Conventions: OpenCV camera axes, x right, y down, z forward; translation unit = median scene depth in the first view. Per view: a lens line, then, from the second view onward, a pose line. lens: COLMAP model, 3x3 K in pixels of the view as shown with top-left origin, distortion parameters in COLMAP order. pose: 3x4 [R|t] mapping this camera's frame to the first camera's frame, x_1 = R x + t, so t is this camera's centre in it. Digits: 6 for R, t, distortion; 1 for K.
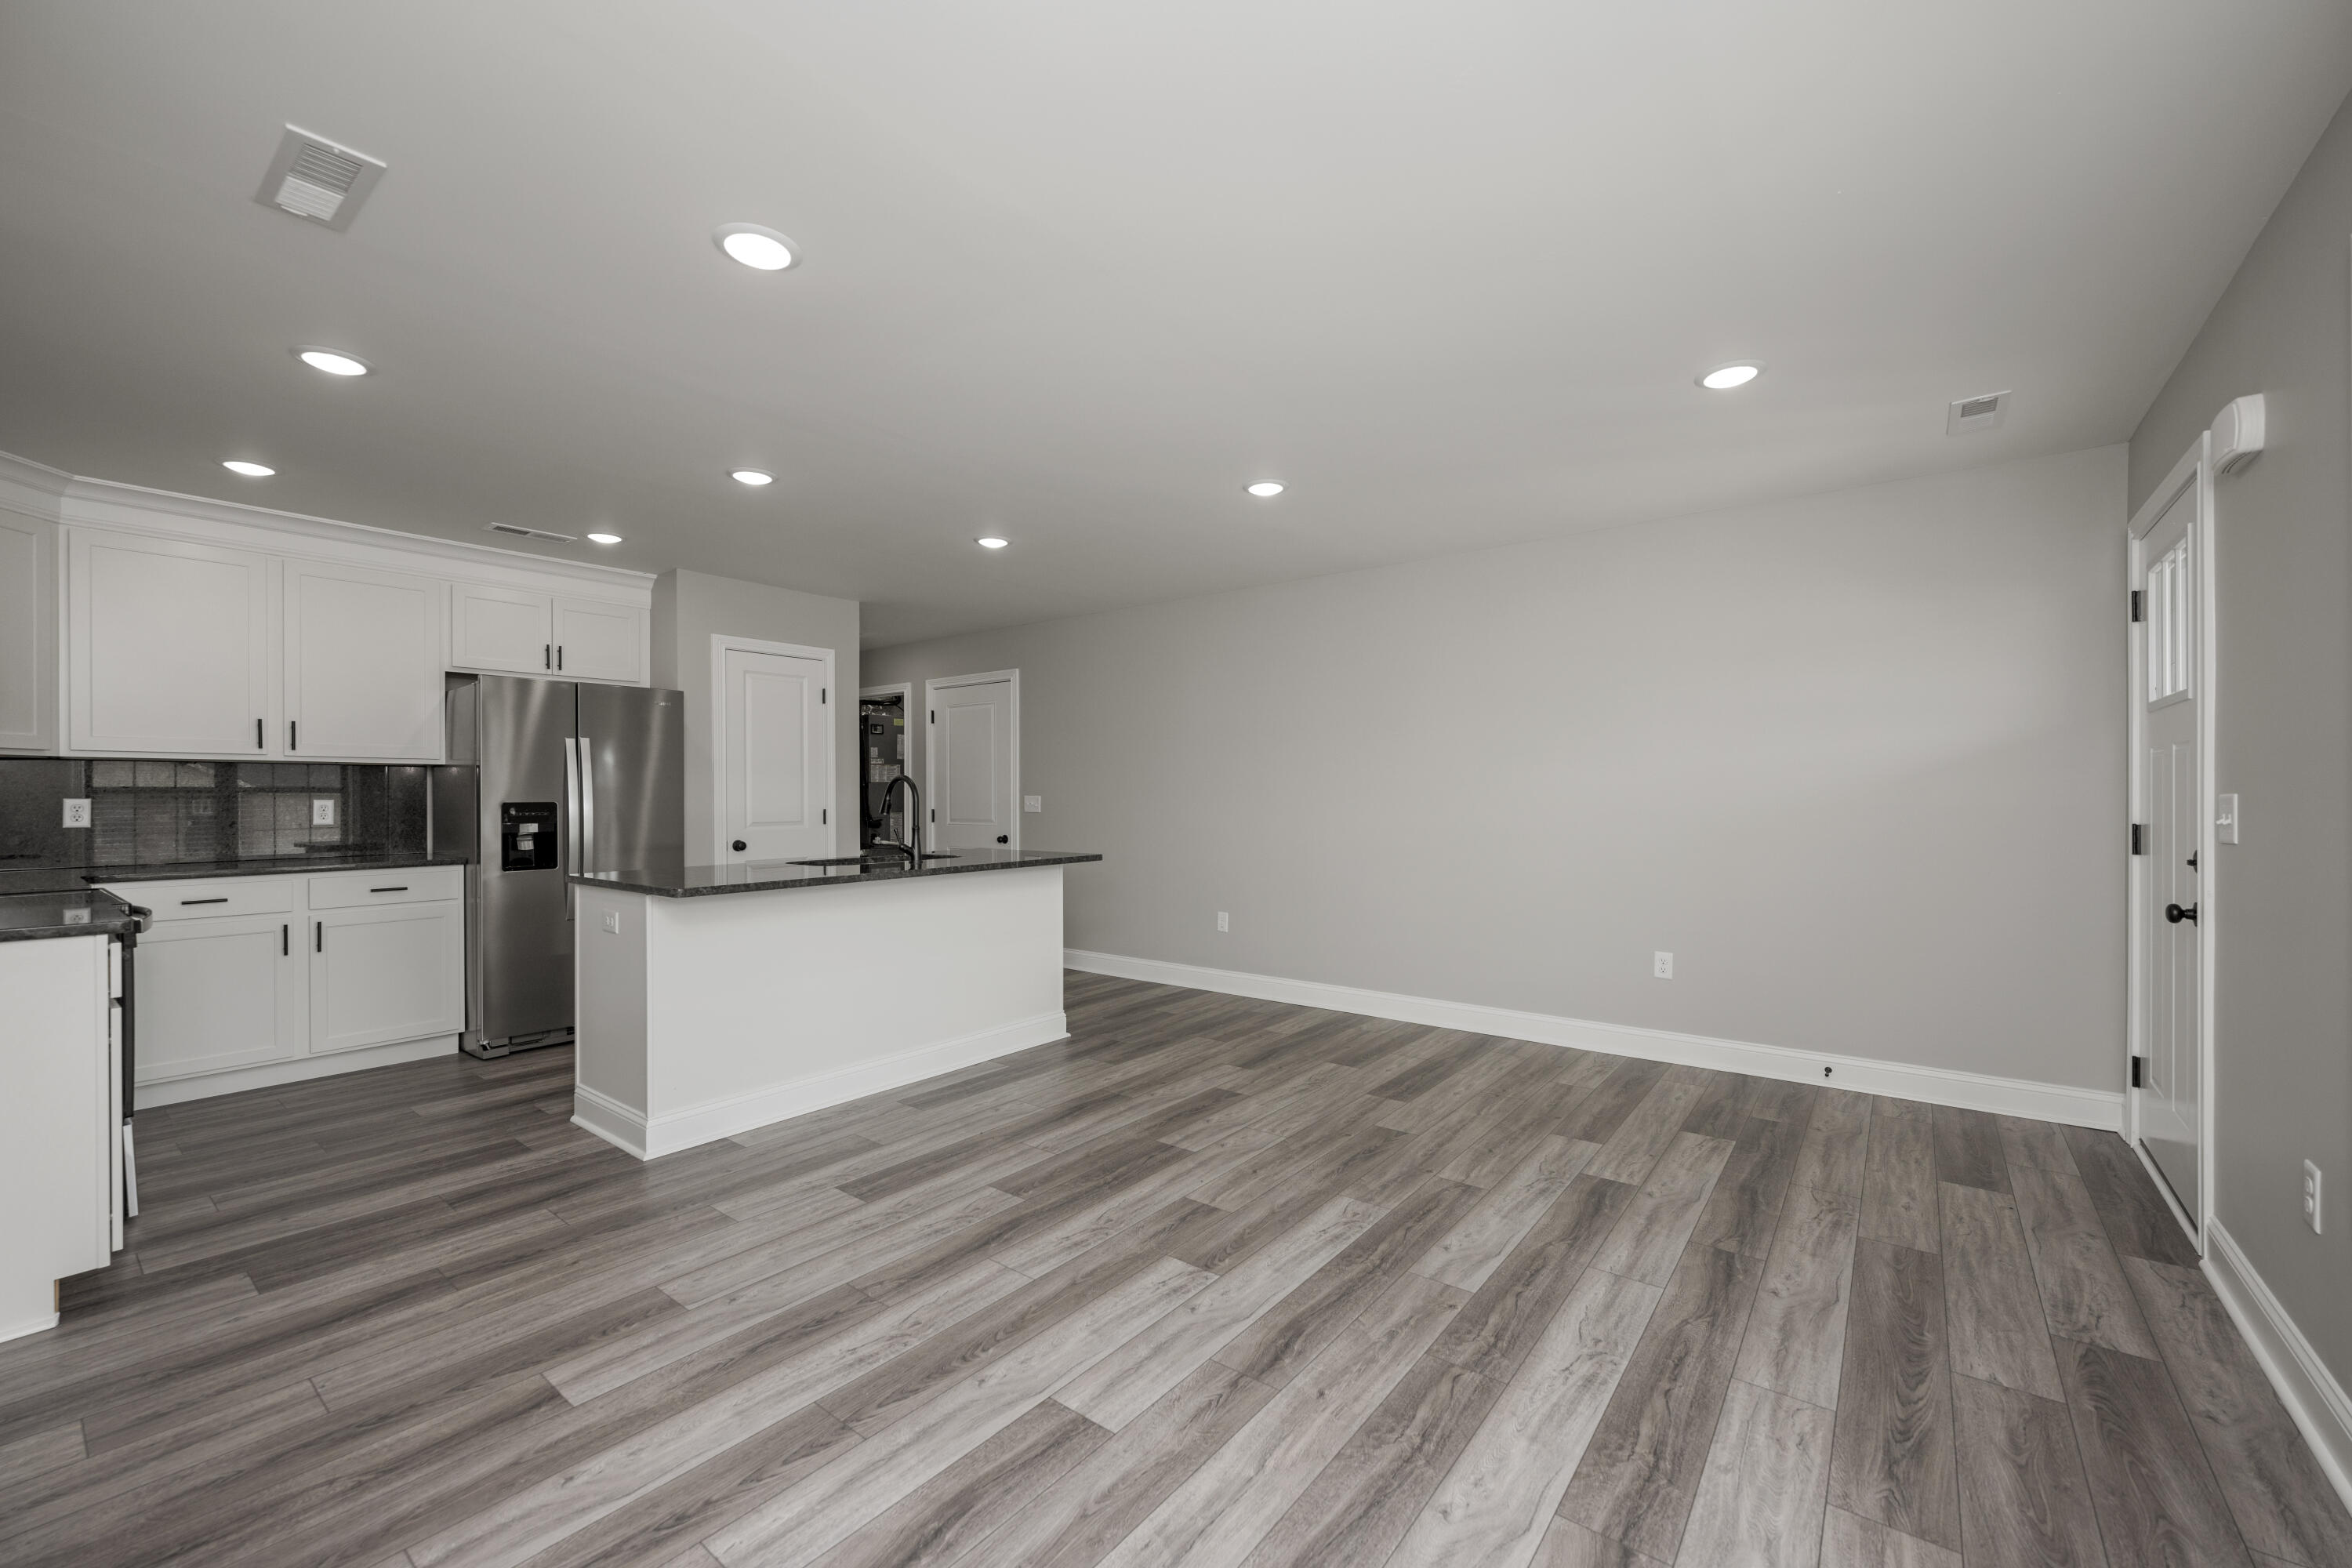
lens RADIAL K [[933.0, 0, 1169.2], [0, 933.0, 801.5], [0, 0, 1]] dist [-0.000461, -0.000677]
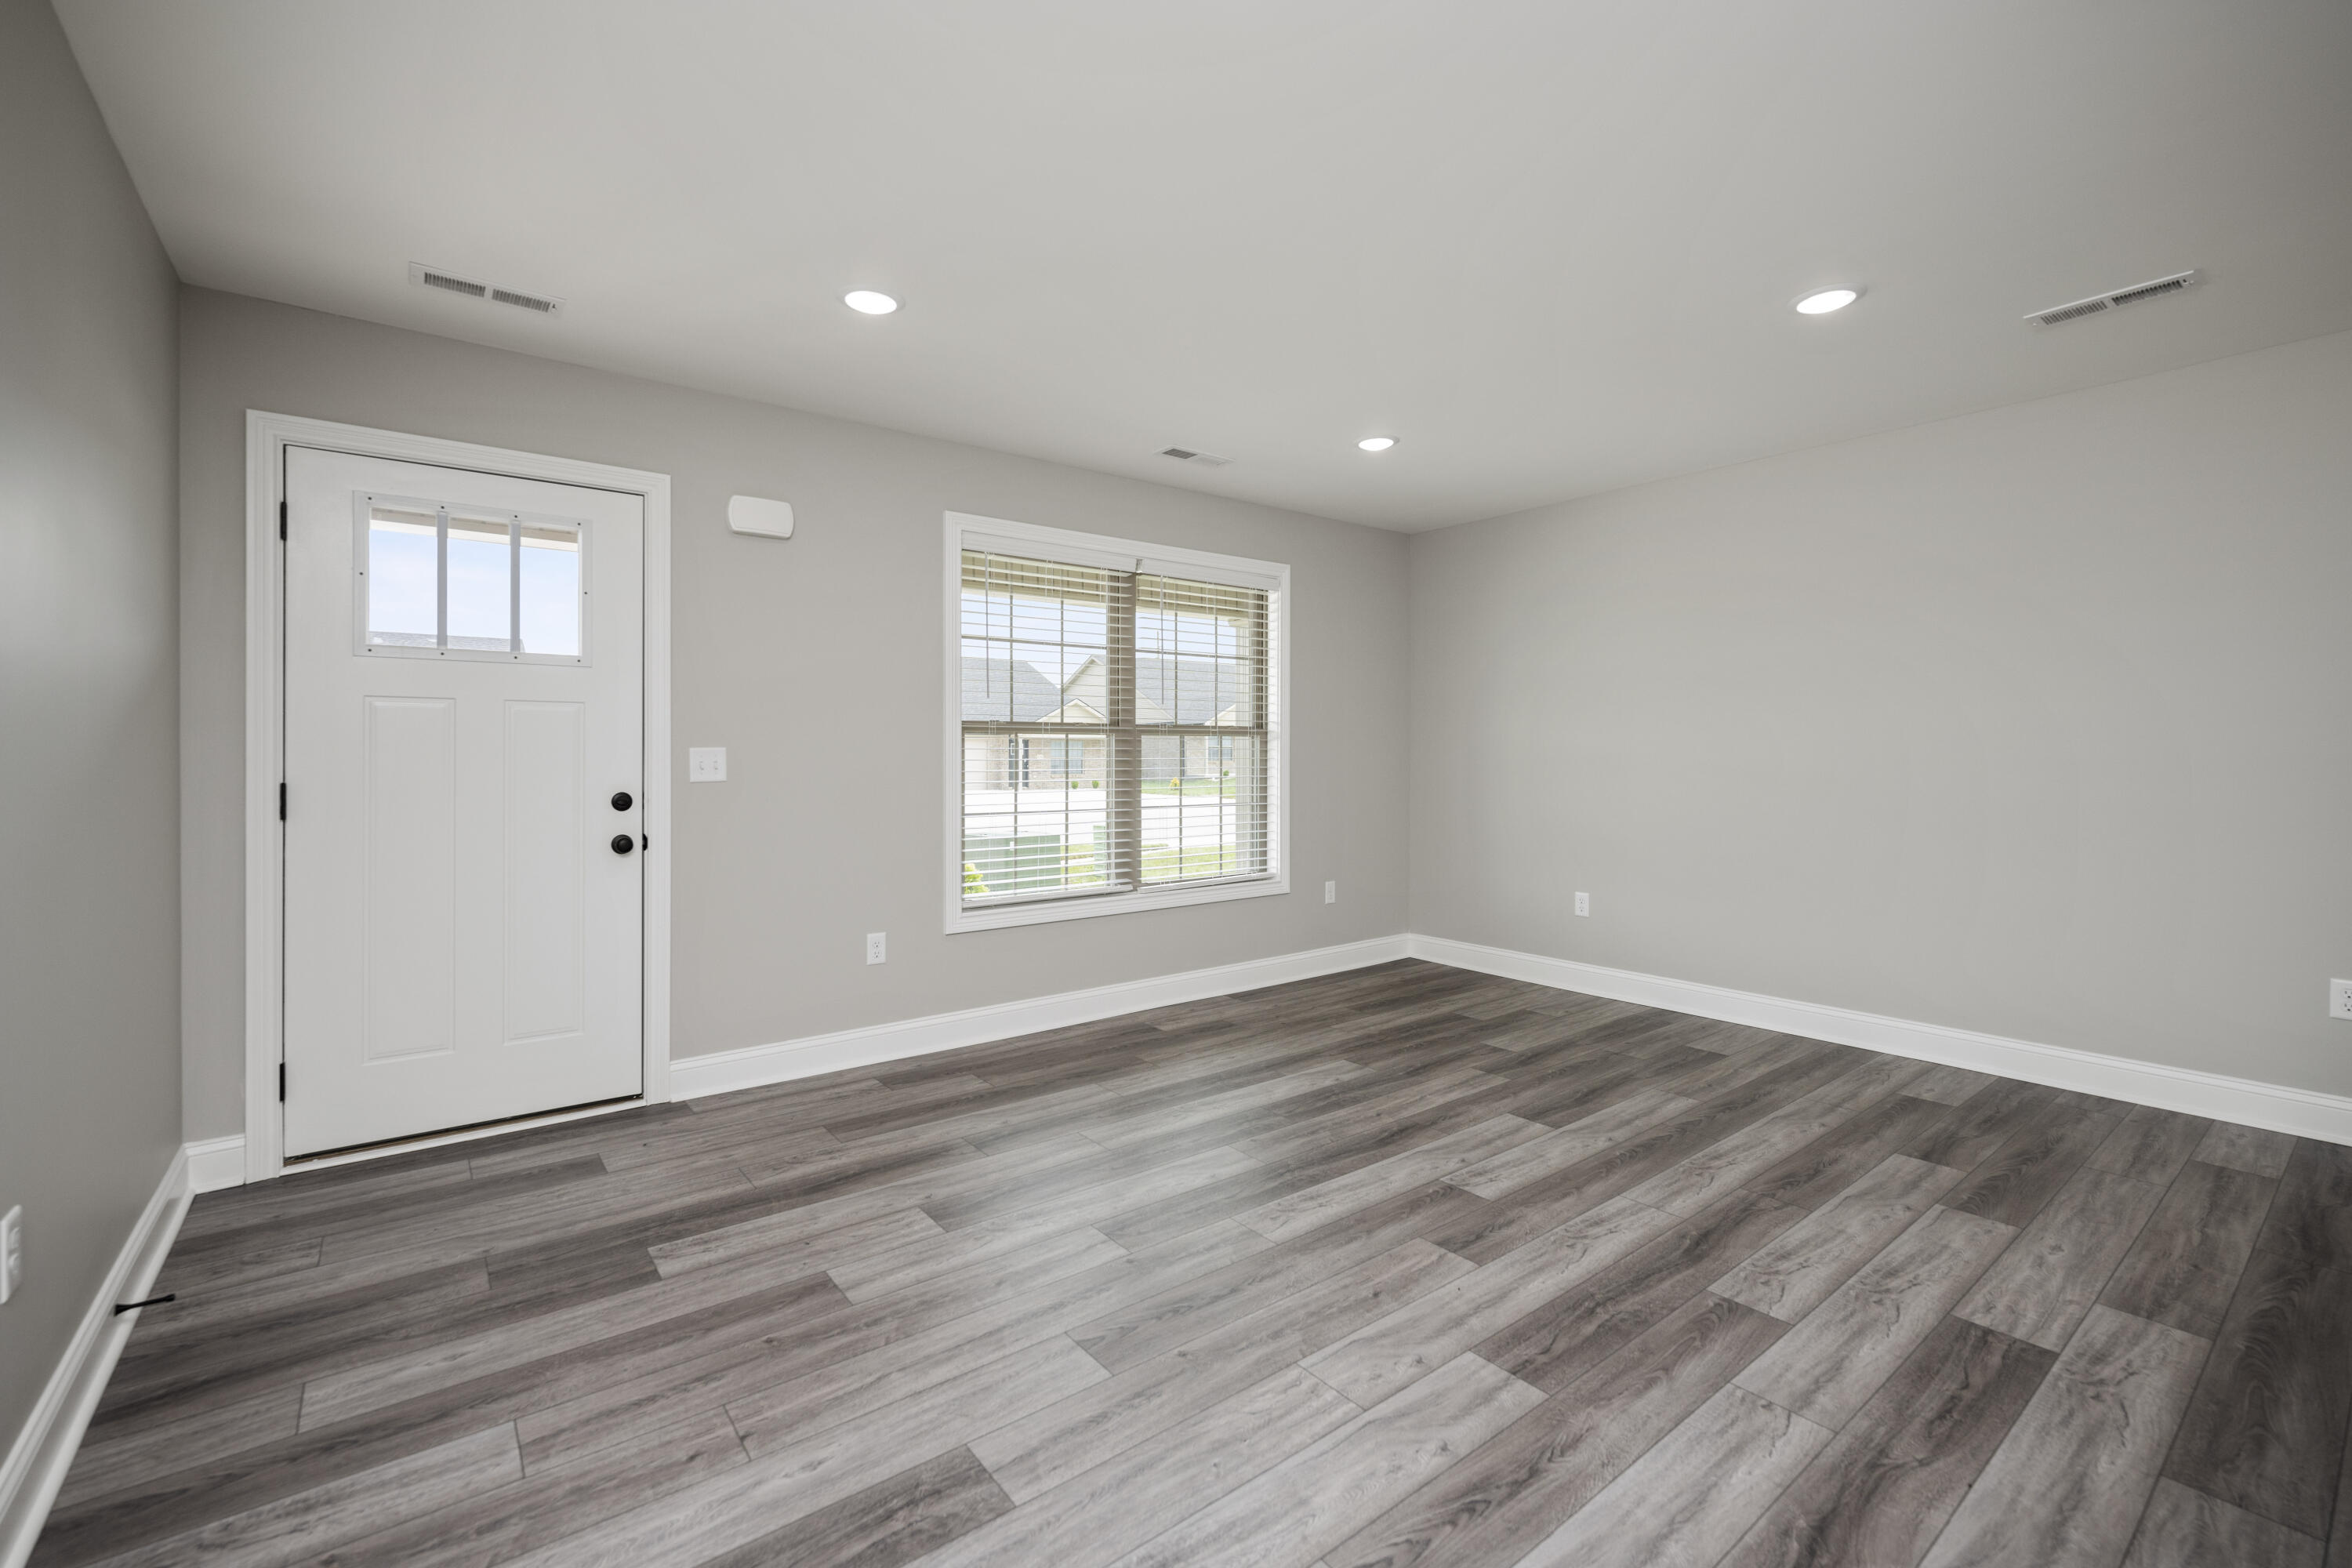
lens RADIAL K [[1008.3, 0, 1163.0], [0, 1008.3, 753.5], [0, 0, 1]] dist [-0.003533, 0.000889]
pose [[-0.970061, 0.004087, 0.242828, 0.052493], [0.005763, 0.999964, 0.006189, -0.001794], [-0.242794, 0.007403, -0.970050, 1.477524]]
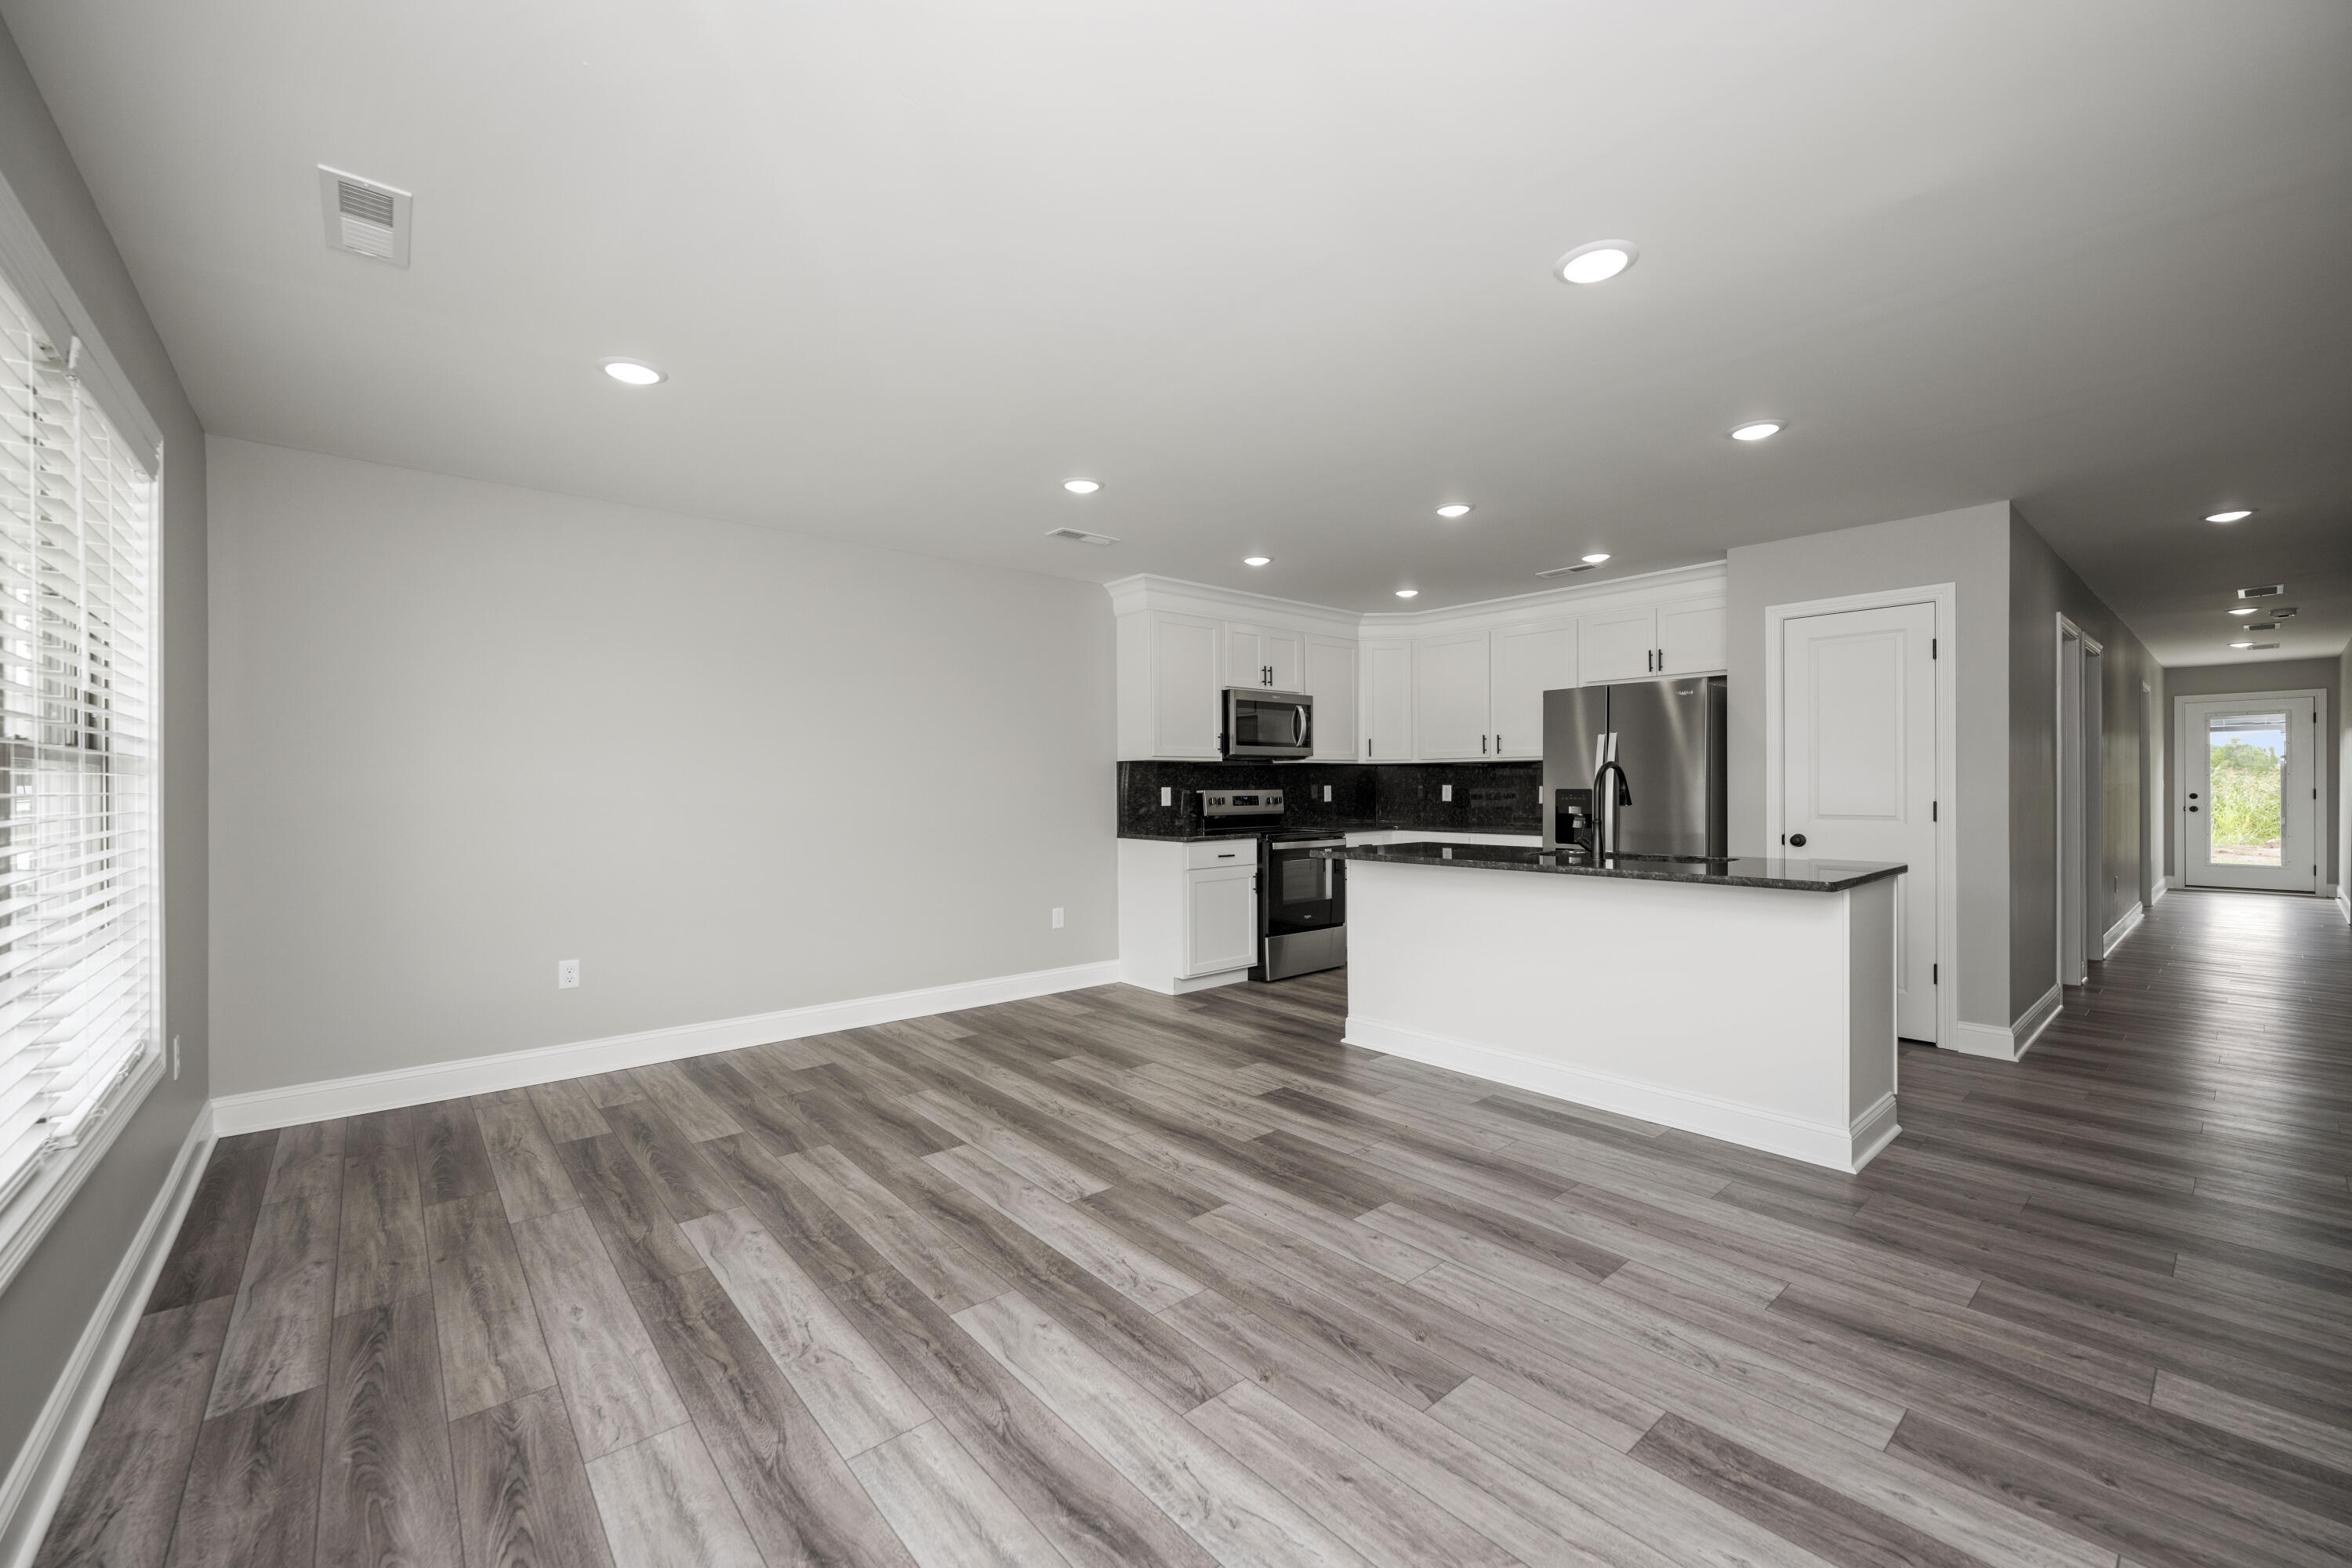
lens RADIAL K [[933.0, 0, 1180.7], [0, 933.0, 795.6], [0, 0, 1]] dist [-0.000461, -0.000677]
pose [[-0.184840, 0.014485, -0.982662, 0.769773], [-0.002625, 0.999881, 0.015232, -0.010129], [0.982765, 0.005395, -0.184780, 0.895010]]
